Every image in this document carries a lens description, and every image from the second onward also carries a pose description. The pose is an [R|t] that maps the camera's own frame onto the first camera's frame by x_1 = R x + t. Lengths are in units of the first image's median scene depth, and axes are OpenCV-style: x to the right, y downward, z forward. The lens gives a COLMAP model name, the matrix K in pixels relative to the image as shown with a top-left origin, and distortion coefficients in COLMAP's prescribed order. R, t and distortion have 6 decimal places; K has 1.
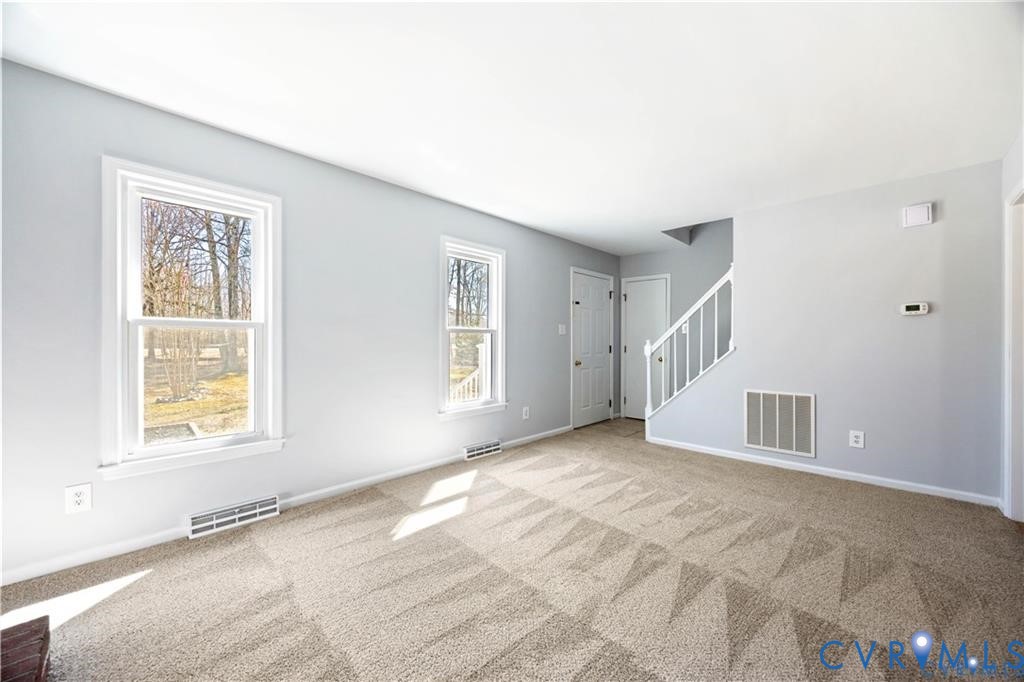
lens RADIAL K [[393.7, 0, 513.2], [0, 393.7, 344.3], [0, 0, 1]] dist [0.000779, 0.000015]
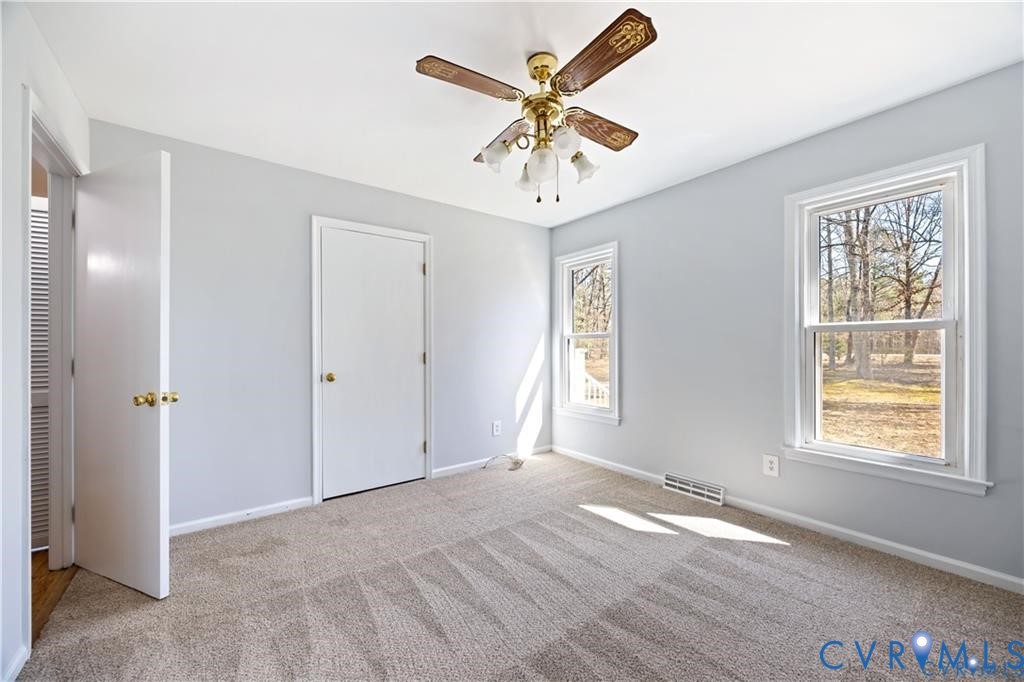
lens RADIAL K [[393.7, 0, 513.2], [0, 393.7, 344.3], [0, 0, 1]] dist [0.000779, 0.000015]
pose [[-0.145737, -0.007846, -0.989292, 0.501459], [-0.000779, 0.999969, -0.007816, -0.000768], [0.989323, -0.000368, -0.145739, 0.534889]]
